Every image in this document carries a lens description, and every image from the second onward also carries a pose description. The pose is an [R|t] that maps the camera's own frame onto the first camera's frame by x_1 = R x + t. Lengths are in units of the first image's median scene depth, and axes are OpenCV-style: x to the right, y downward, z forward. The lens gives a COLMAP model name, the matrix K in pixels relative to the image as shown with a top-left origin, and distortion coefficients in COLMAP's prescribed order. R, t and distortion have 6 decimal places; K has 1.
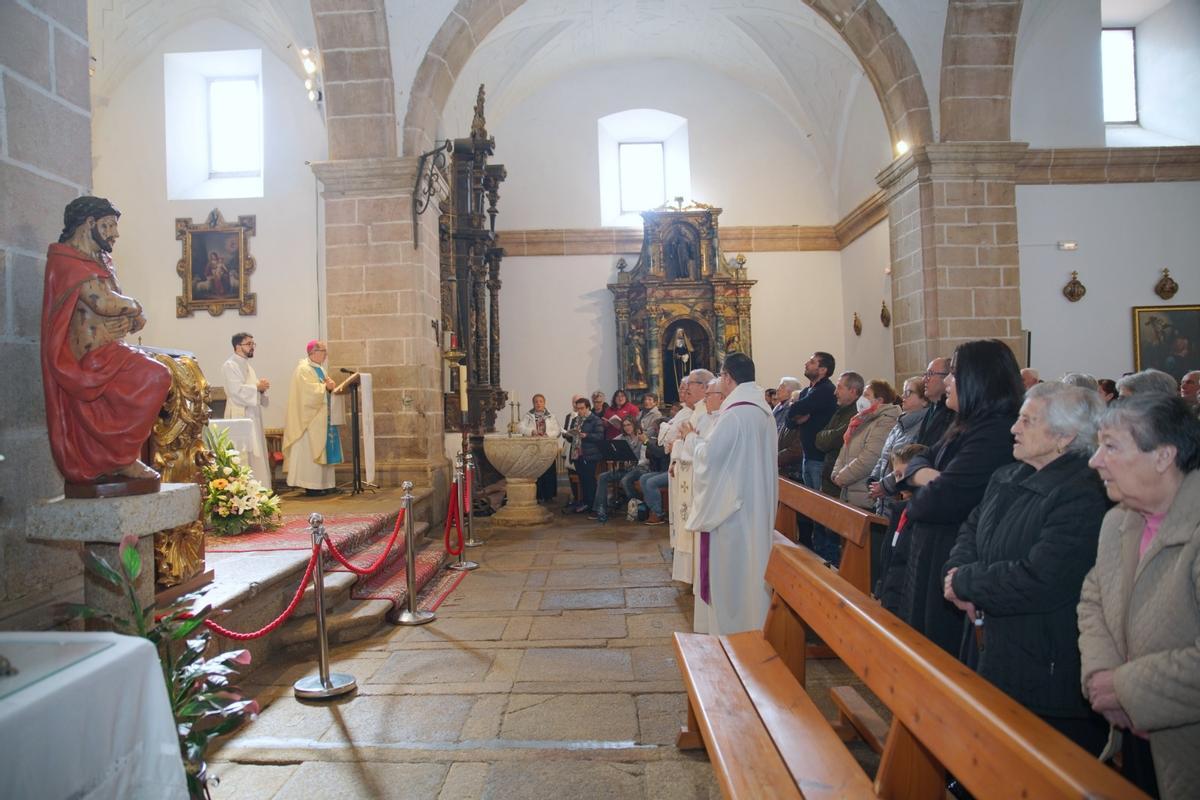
lens RADIAL K [[816.1, 0, 593.2], [0, 816.1, 406.8], [0, 0, 1]] dist [-0.132853, 0.093551]
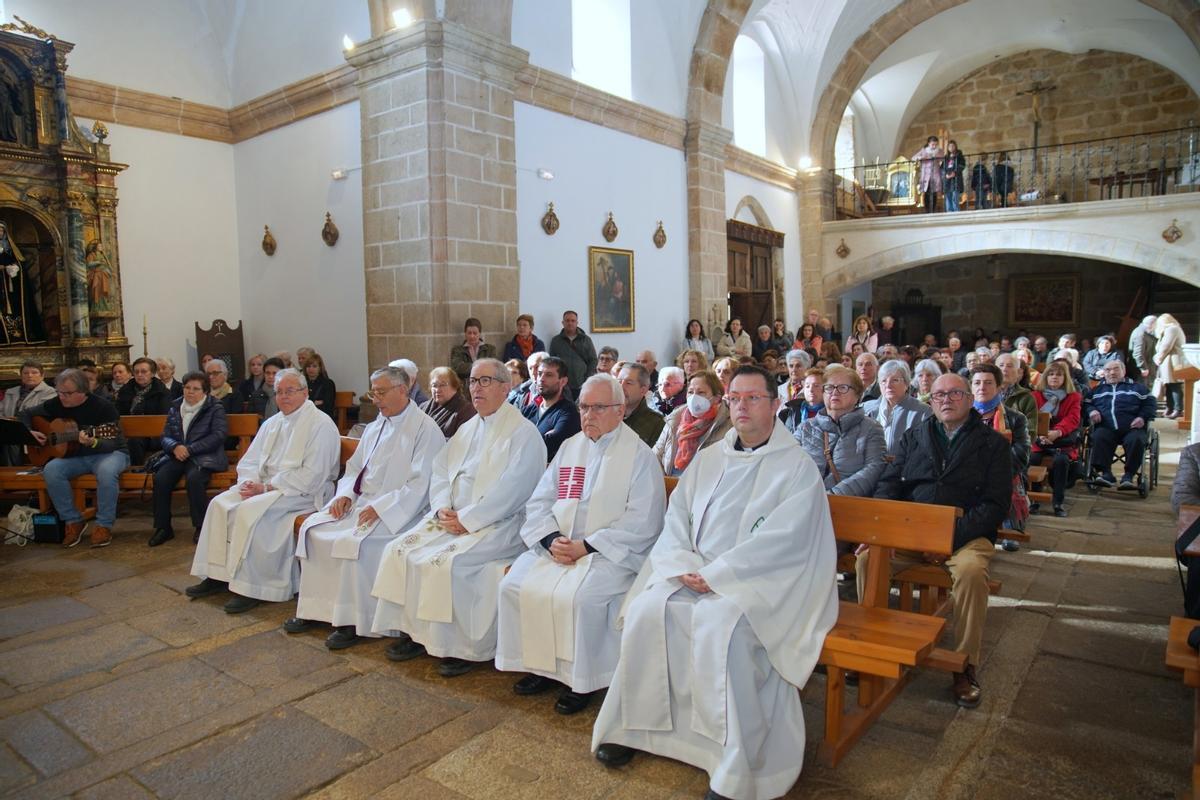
lens RADIAL K [[816.1, 0, 593.2], [0, 816.1, 406.8], [0, 0, 1]] dist [-0.132853, 0.093551]
pose [[0.597902, -0.057045, 0.799537, -0.147982], [-0.002848, 0.997307, 0.073286, 0.001257], [-0.801564, -0.046095, 0.596129, 0.358767]]
